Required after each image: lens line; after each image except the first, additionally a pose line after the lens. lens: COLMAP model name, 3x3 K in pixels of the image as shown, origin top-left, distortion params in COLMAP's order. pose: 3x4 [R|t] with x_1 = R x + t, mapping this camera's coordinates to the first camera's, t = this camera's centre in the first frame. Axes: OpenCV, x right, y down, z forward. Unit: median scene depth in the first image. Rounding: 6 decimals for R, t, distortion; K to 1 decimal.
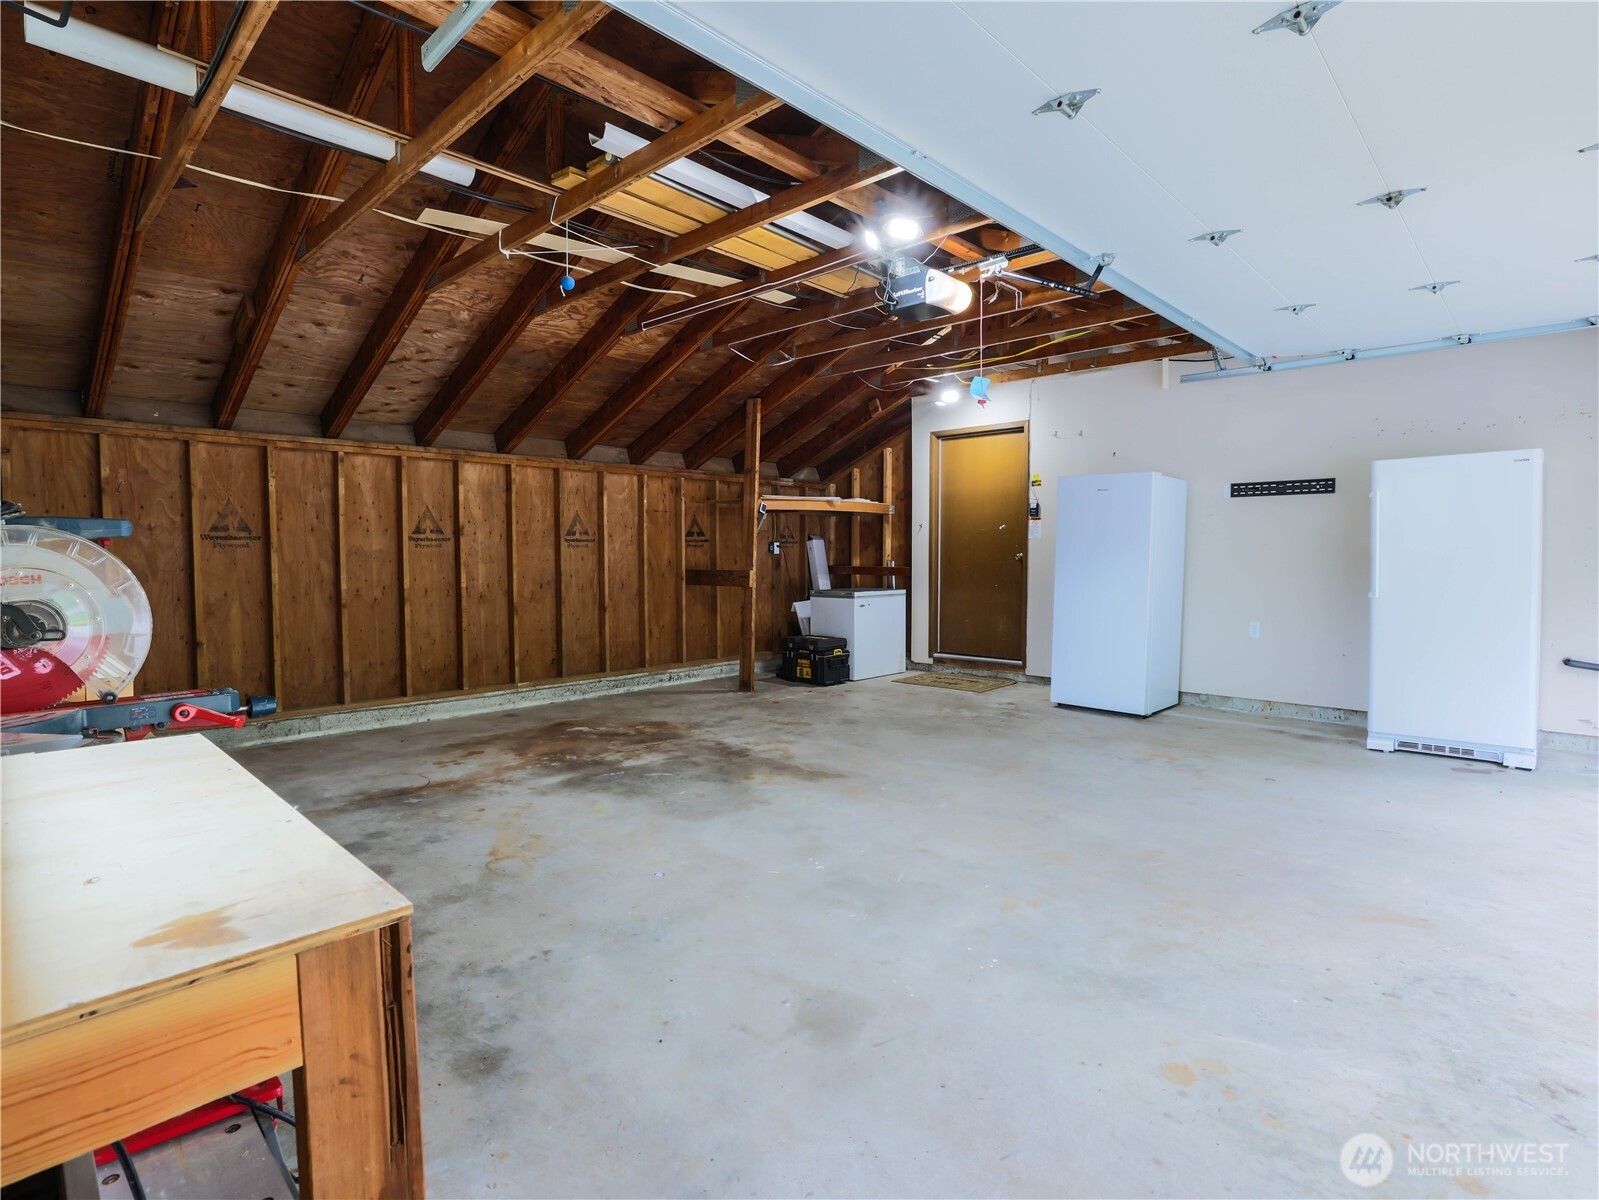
lens RADIAL K [[815.1, 0, 783.6], [0, 815.1, 600.0], [0, 0, 1]] dist [-0.042108, 0.008290]
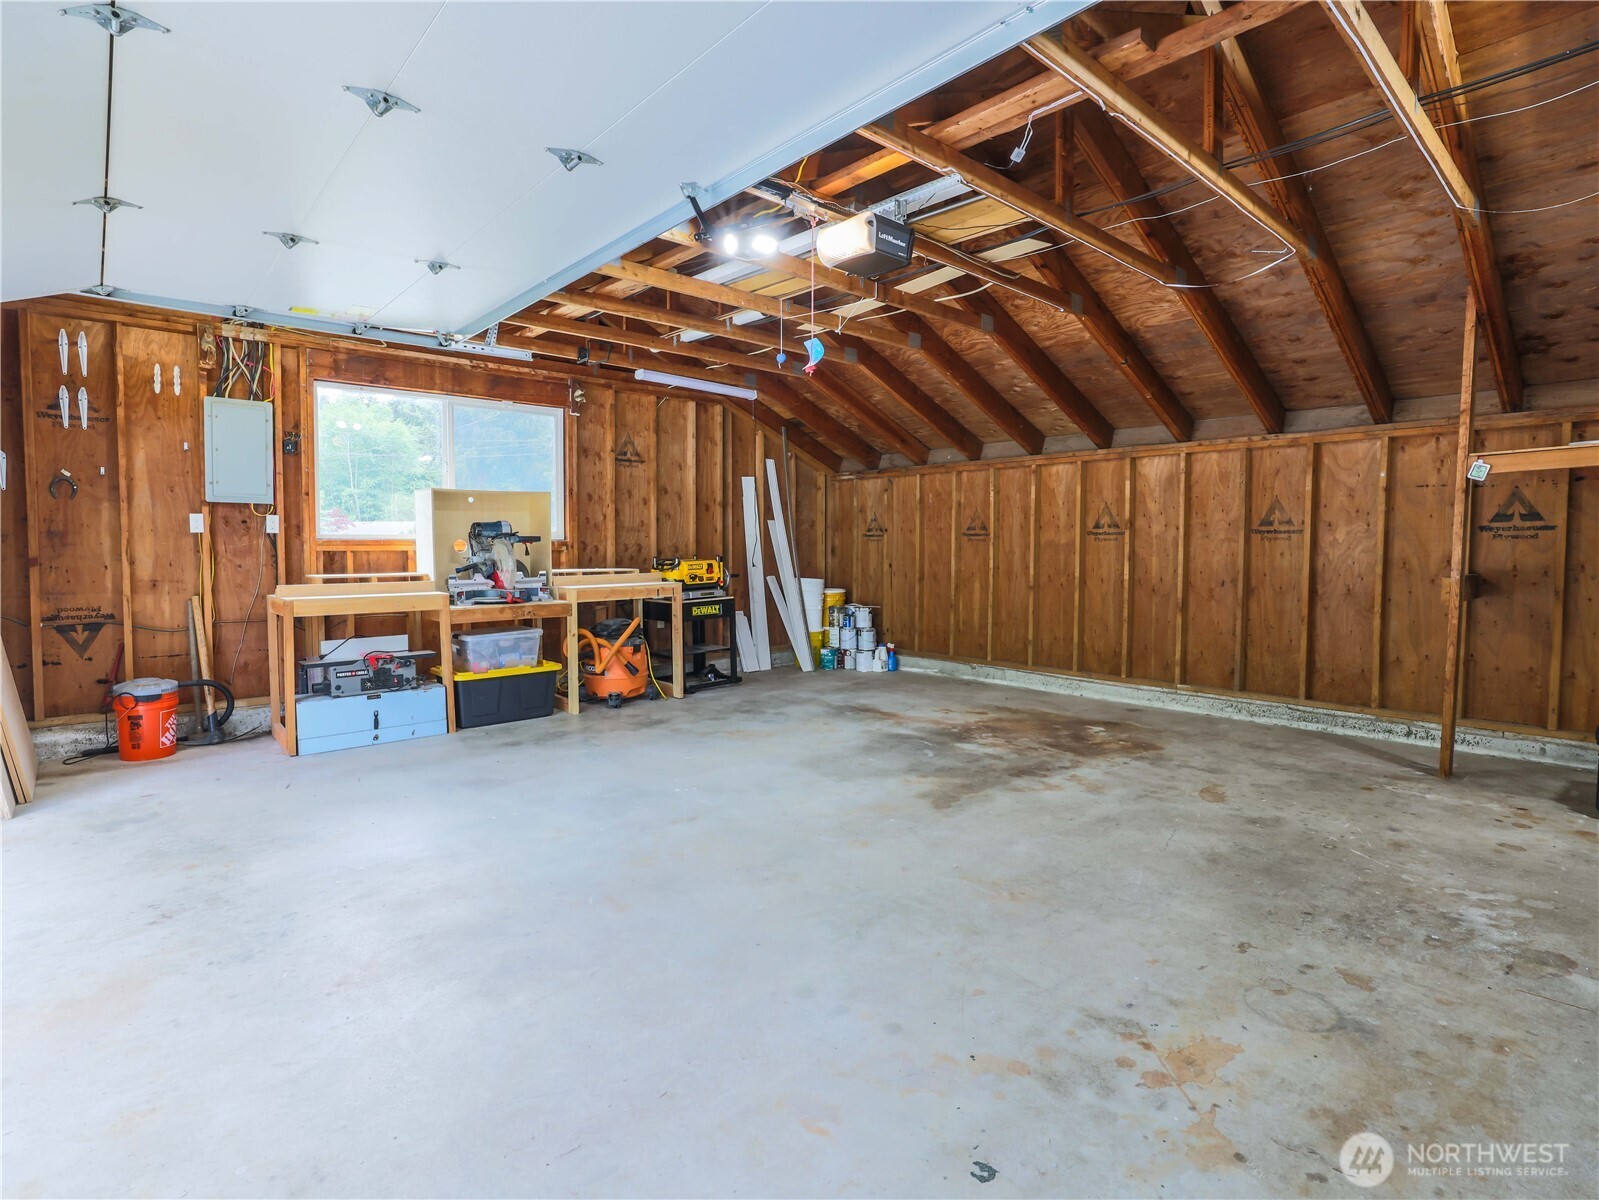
lens RADIAL K [[815.1, 0, 790.2], [0, 815.1, 595.2], [0, 0, 1]] dist [-0.042108, 0.008290]
pose [[-0.078942, 0.062392, -0.994925, 0.822703], [-0.056058, 0.996182, 0.066919, -0.049683], [0.995302, 0.061056, -0.075143, 0.791704]]
